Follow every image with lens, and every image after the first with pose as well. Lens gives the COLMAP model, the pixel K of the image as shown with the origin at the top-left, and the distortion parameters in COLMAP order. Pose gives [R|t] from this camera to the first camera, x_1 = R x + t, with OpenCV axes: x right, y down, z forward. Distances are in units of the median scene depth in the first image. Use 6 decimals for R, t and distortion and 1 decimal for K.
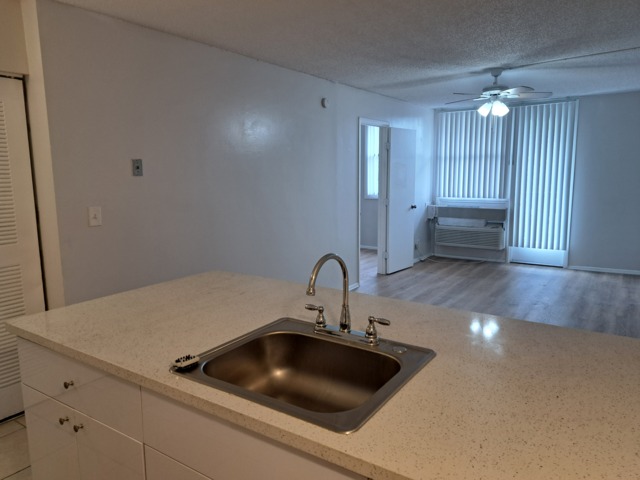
lens RADIAL K [[453.4, 0, 324.7], [0, 453.4, 239.1], [0, 0, 1]] dist [0.111459, -0.129745]
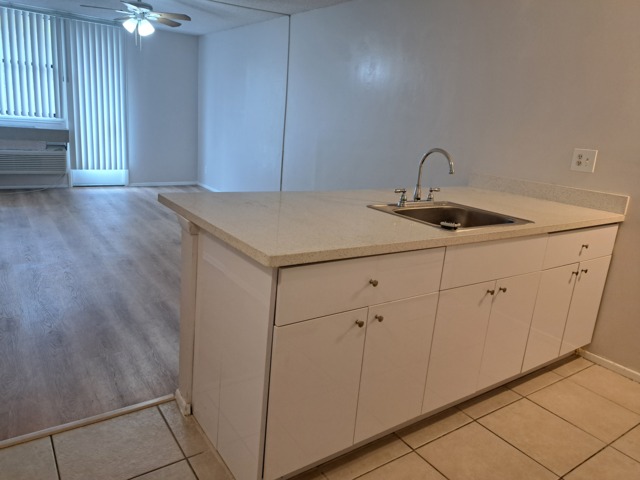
lens RADIAL K [[460.0, 0, 319.5], [0, 460.0, 231.7], [0, 0, 1]] dist [0.063570, -0.042982]
pose [[0.365135, -0.184613, 0.912466, -0.334466], [0.058494, 0.982753, 0.175427, 0.002248], [-0.929115, -0.010681, 0.369636, 0.160519]]
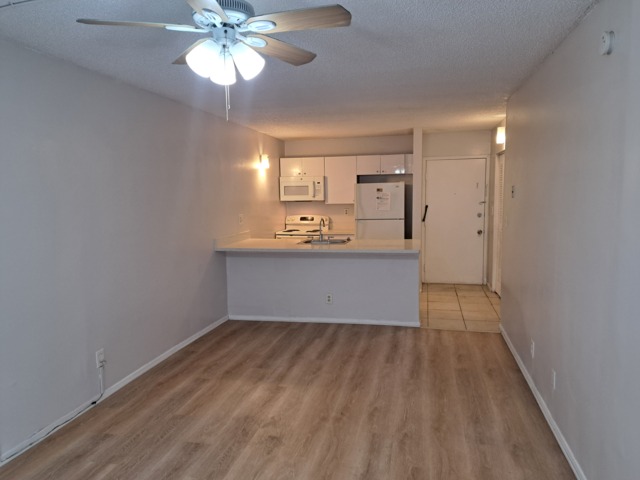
lens RADIAL K [[453.4, 0, 324.7], [0, 453.4, 239.1], [0, 0, 1]] dist [0.111459, -0.129745]
pose [[-0.934037, 0.061110, -0.351910, 0.292735], [-0.029400, 0.968758, 0.246260, -0.156621], [0.355964, 0.240362, -0.903059, 0.946804]]
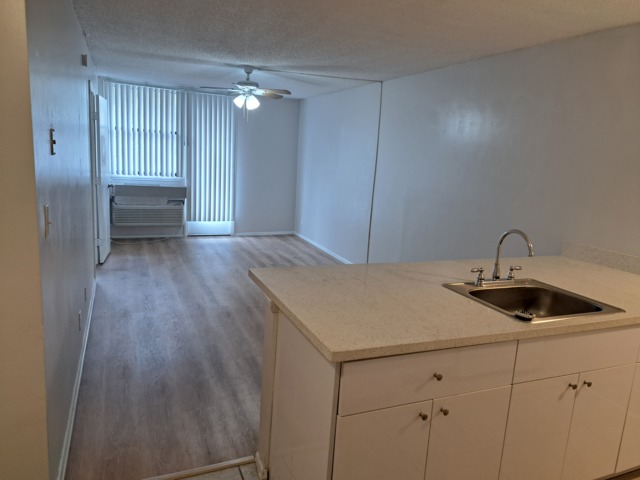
lens RADIAL K [[453.4, 0, 324.7], [0, 453.4, 239.1], [0, 0, 1]] dist [0.111459, -0.129745]
pose [[0.542693, -0.113182, 0.832270, -0.337271], [0.062145, 0.993574, 0.094595, -0.025528], [-0.837629, 0.000386, 0.546240, 0.140895]]
